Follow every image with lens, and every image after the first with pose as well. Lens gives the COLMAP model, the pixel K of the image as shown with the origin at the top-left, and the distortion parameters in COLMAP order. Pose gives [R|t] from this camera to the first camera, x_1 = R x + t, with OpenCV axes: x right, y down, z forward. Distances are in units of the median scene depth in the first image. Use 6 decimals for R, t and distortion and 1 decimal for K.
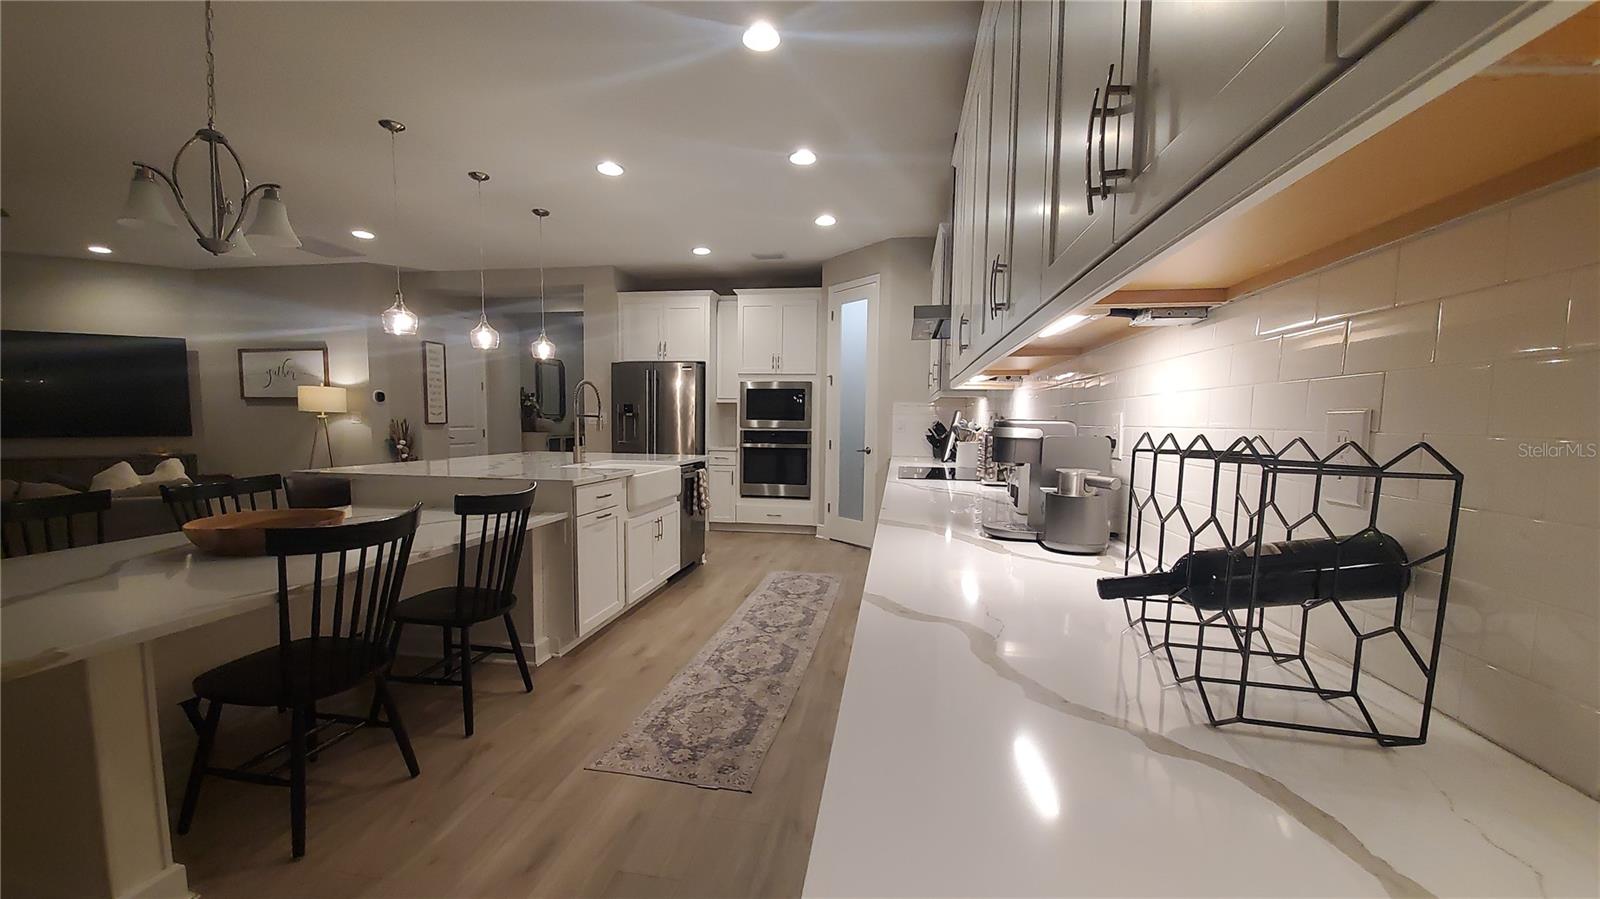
lens RADIAL K [[628.3, 0, 788.7], [0, 628.3, 472.5], [0, 0, 1]] dist [-0.004243, -0.006246]
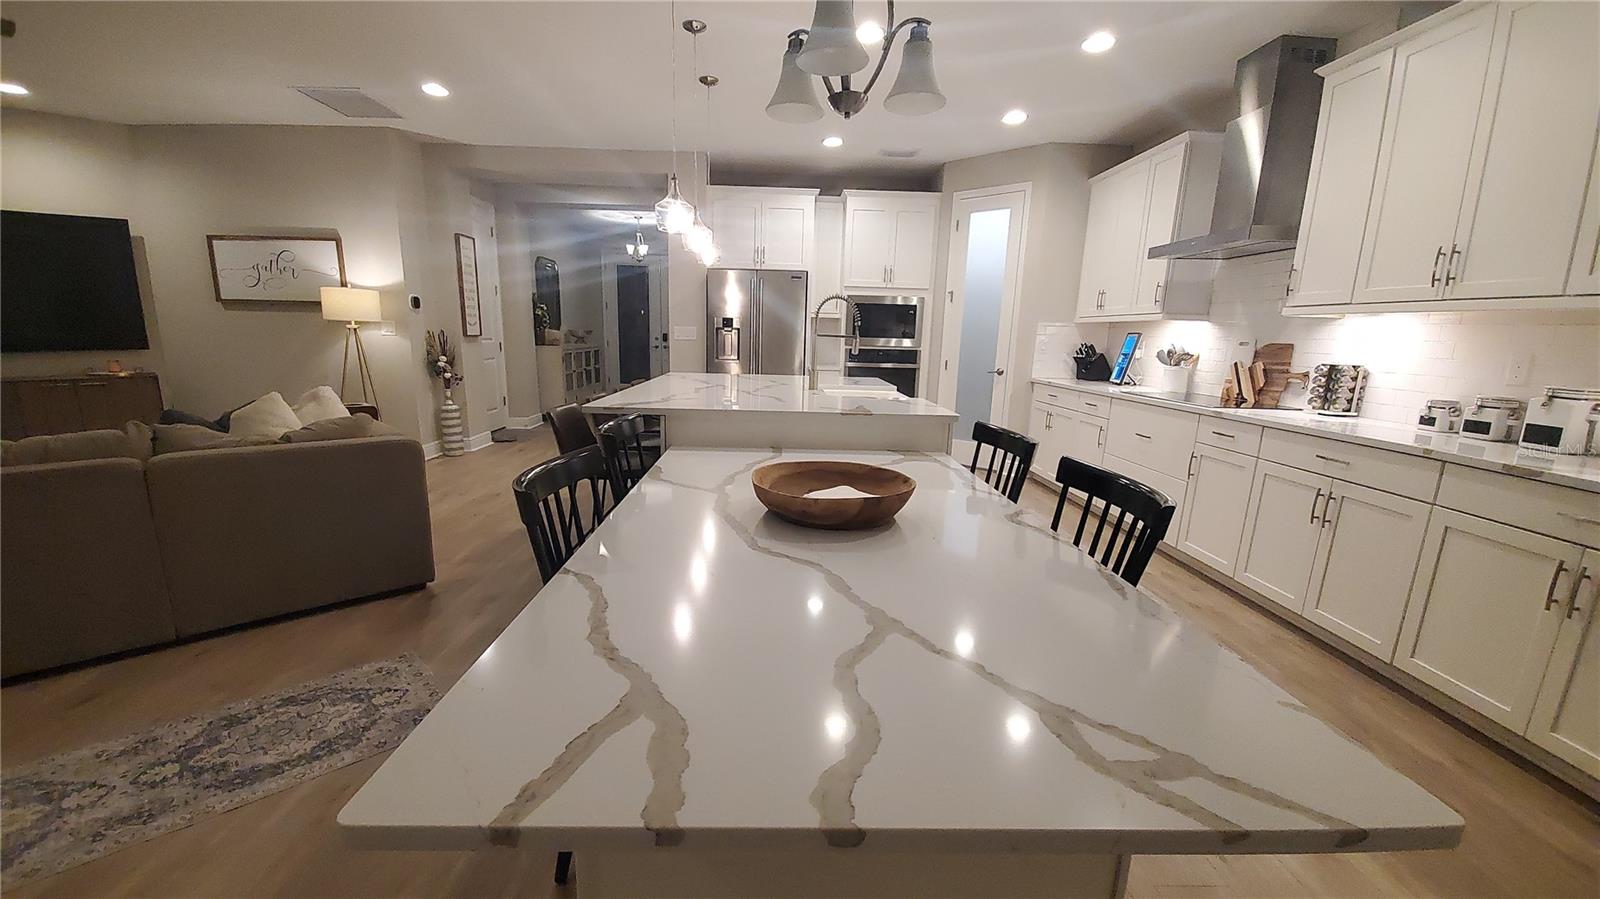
lens RADIAL K [[628.3, 0, 790.9], [0, 628.3, 479.1], [0, 0, 1]] dist [-0.004243, -0.006246]
pose [[0.982628, -0.028367, 0.183405, -0.370303], [0.000469, 0.988626, 0.150396, -0.017270], [-0.185585, -0.147697, 0.971465, 0.085472]]
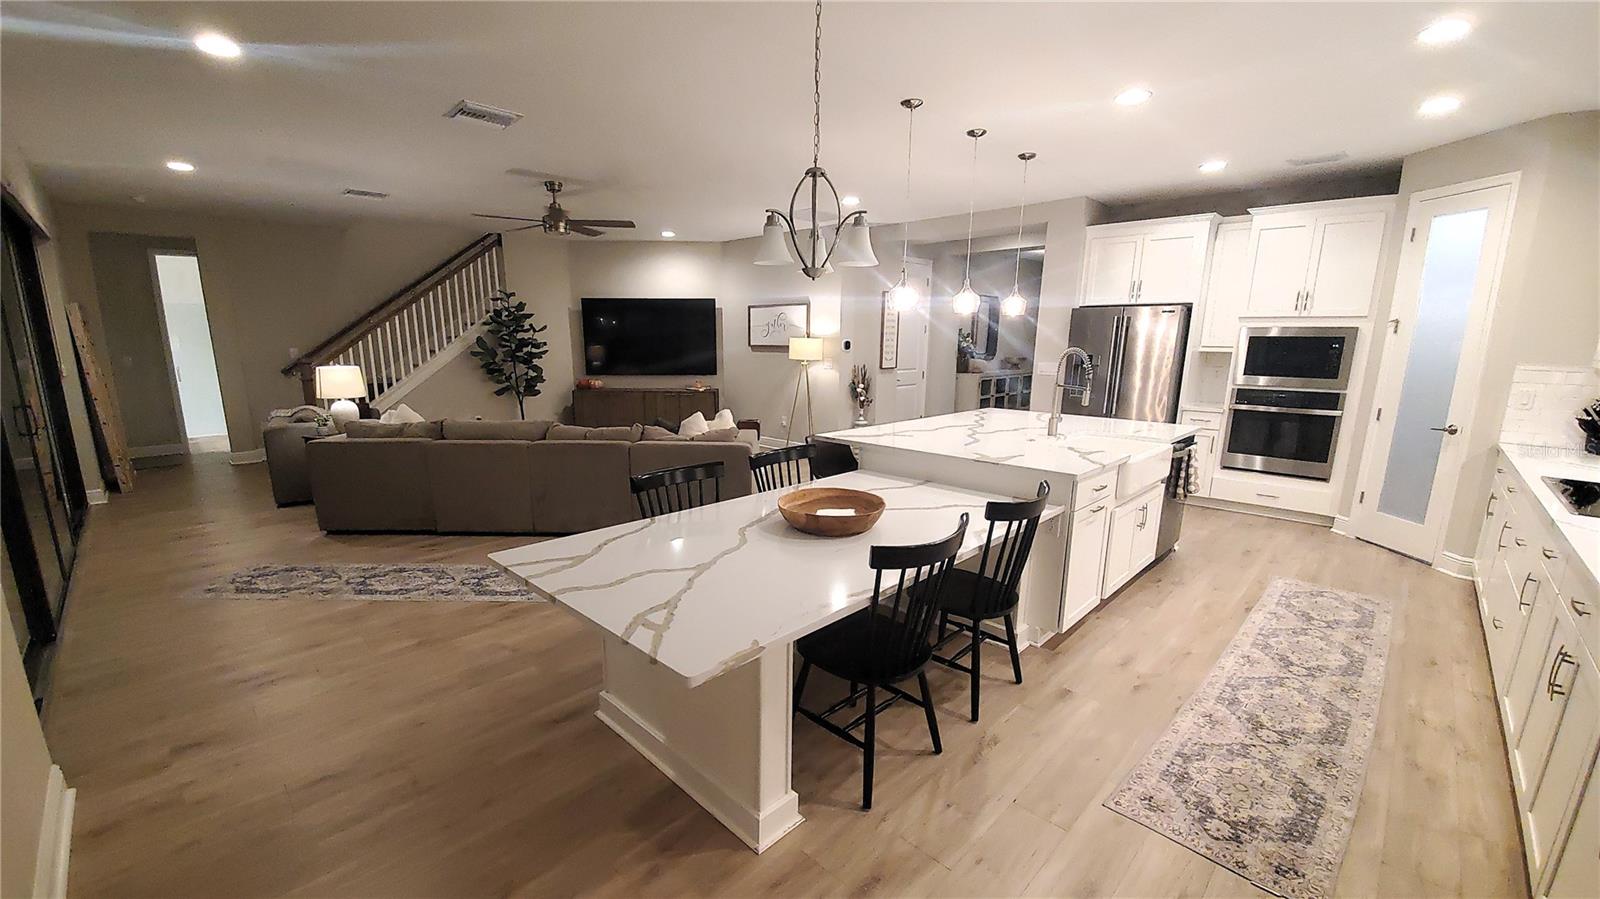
lens RADIAL K [[628.3, 0, 785.9], [0, 628.3, 473.7], [0, 0, 1]] dist [-0.004243, -0.006246]
pose [[0.816785, 0.114429, -0.565480, -0.087163], [-0.042009, 0.989328, 0.139519, -0.051435], [0.575411, -0.090202, 0.812875, -0.003248]]
